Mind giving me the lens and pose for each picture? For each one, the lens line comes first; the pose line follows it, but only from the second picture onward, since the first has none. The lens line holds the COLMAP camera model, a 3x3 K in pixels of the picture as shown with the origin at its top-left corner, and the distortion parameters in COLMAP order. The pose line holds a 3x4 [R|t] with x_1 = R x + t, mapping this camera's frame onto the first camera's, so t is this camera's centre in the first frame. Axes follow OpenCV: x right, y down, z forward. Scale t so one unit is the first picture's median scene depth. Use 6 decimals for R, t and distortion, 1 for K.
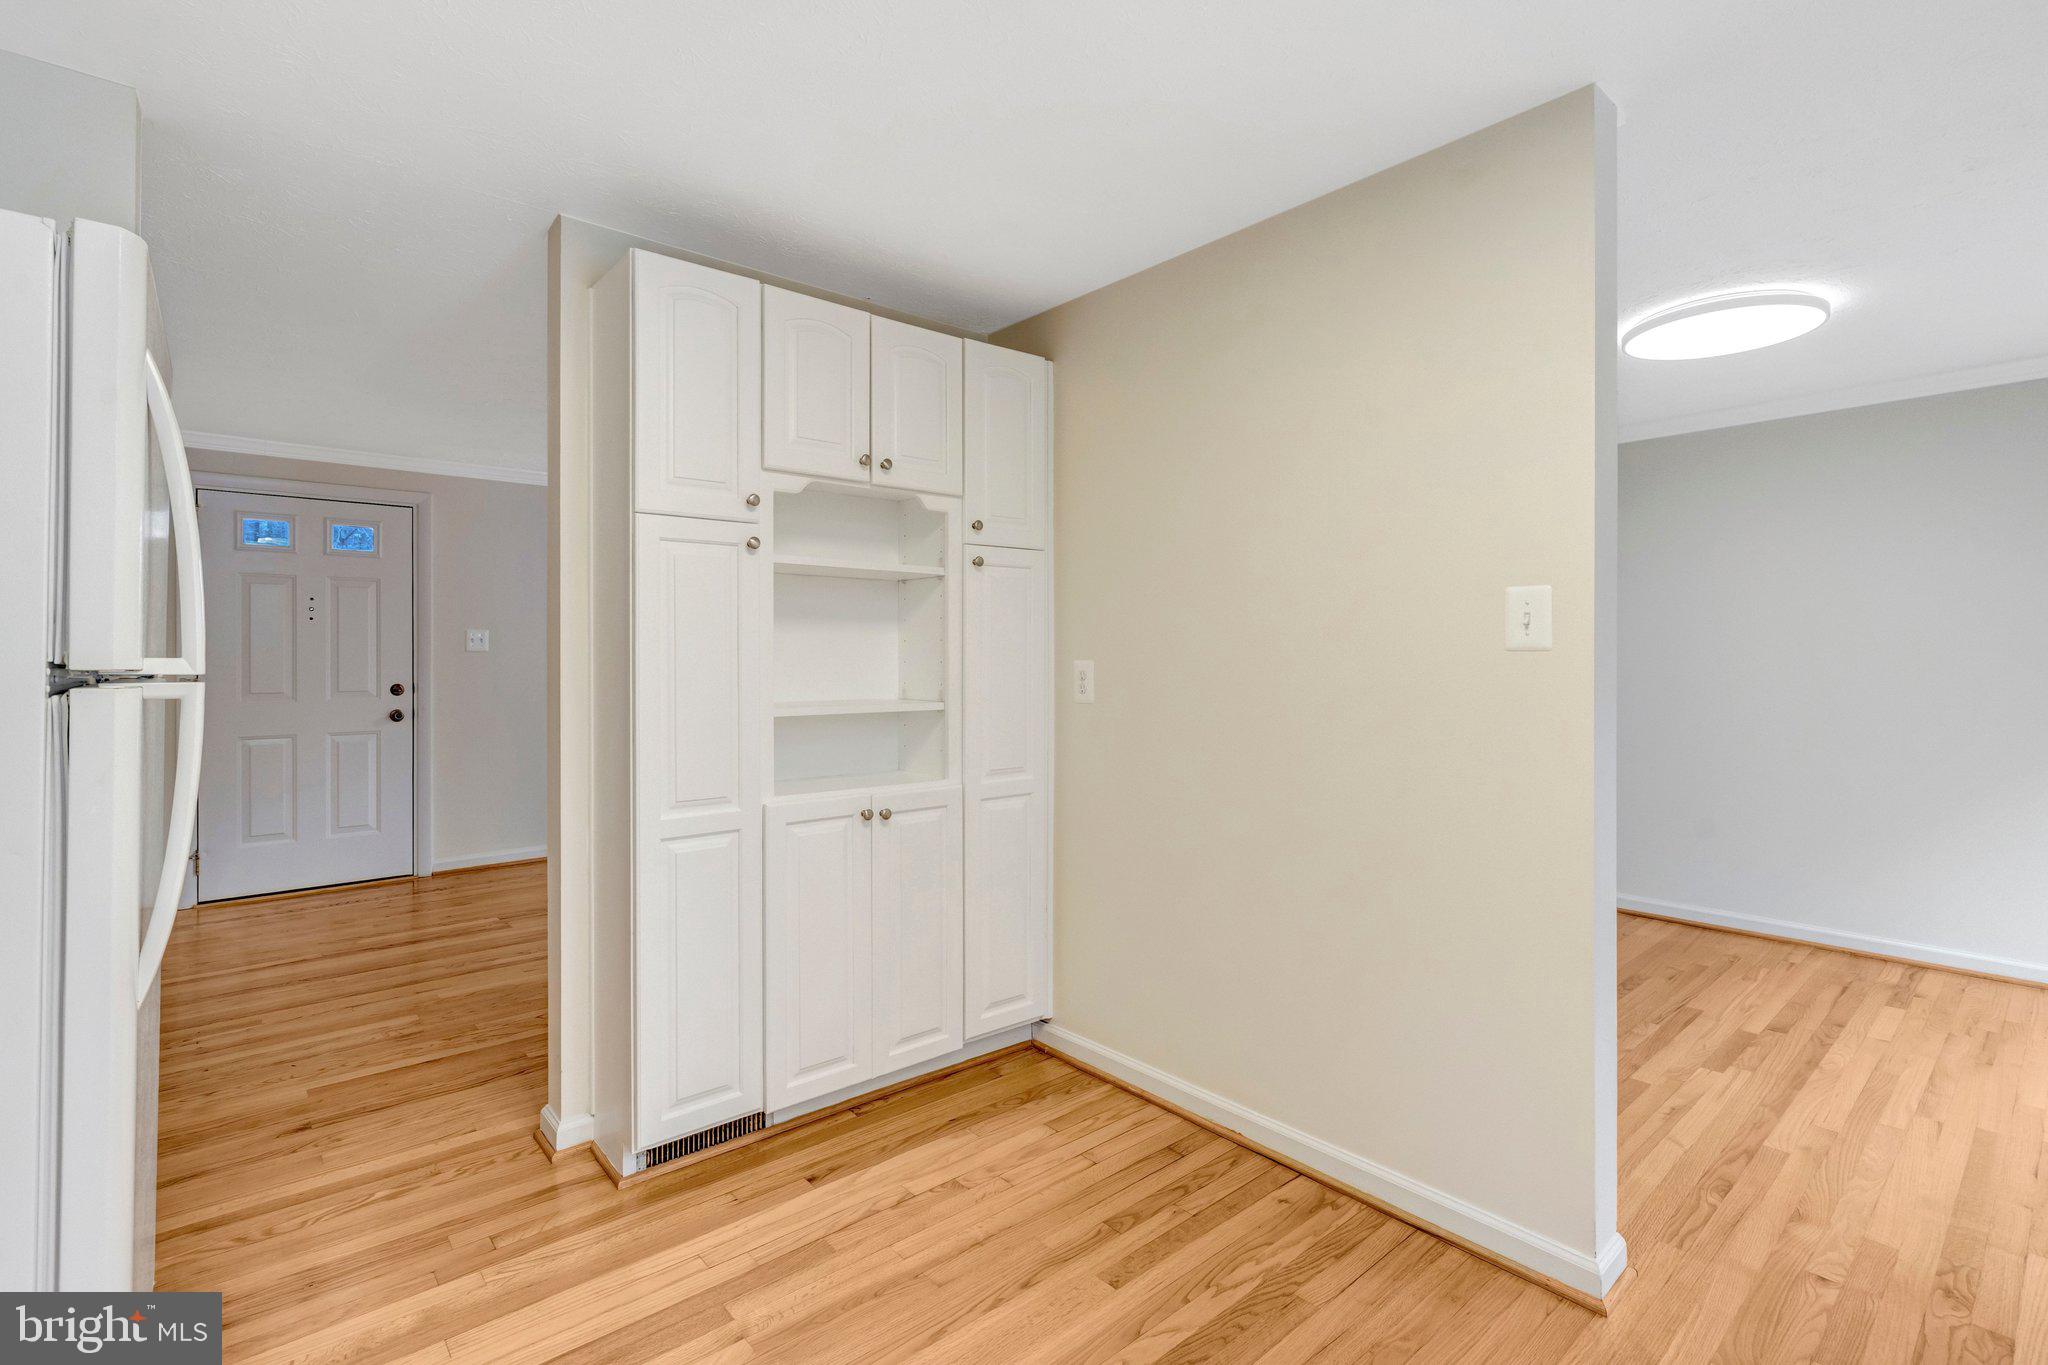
lens RADIAL K [[948.3, 0, 1007.3], [0, 948.3, 667.7], [0, 0, 1]] dist [-0.003677, 0.001404]
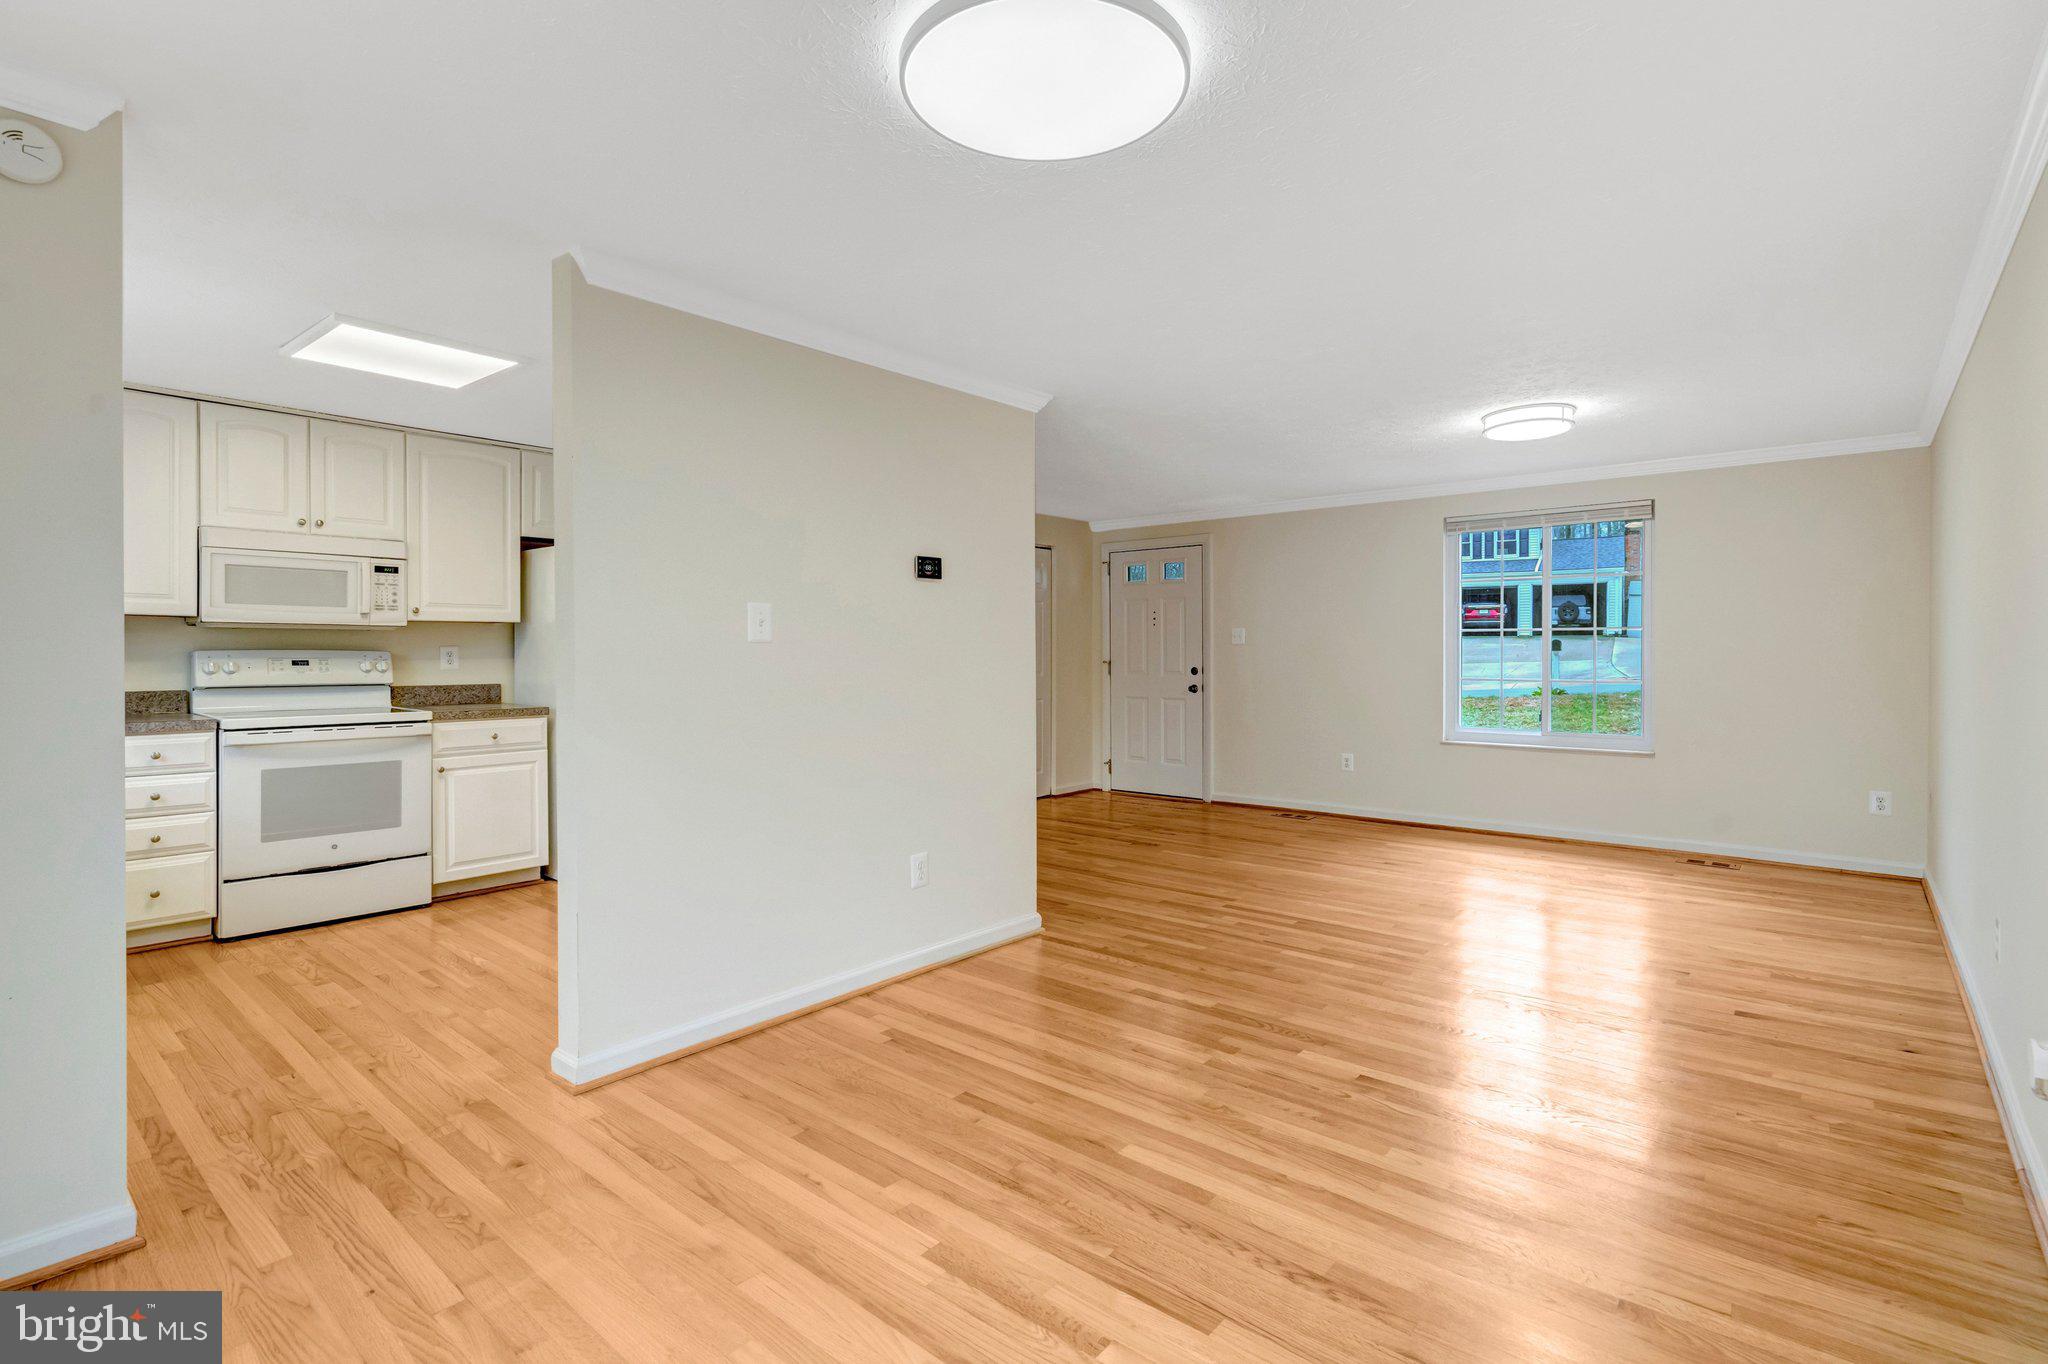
lens RADIAL K [[948.3, 0, 1028.8], [0, 948.3, 656.6], [0, 0, 1]] dist [-0.003677, 0.001404]
pose [[0.162565, 0.006090, -0.986679, 0.763928], [-0.005155, 0.999973, 0.005323, -0.005480], [0.986684, 0.004221, 0.162592, 0.509519]]
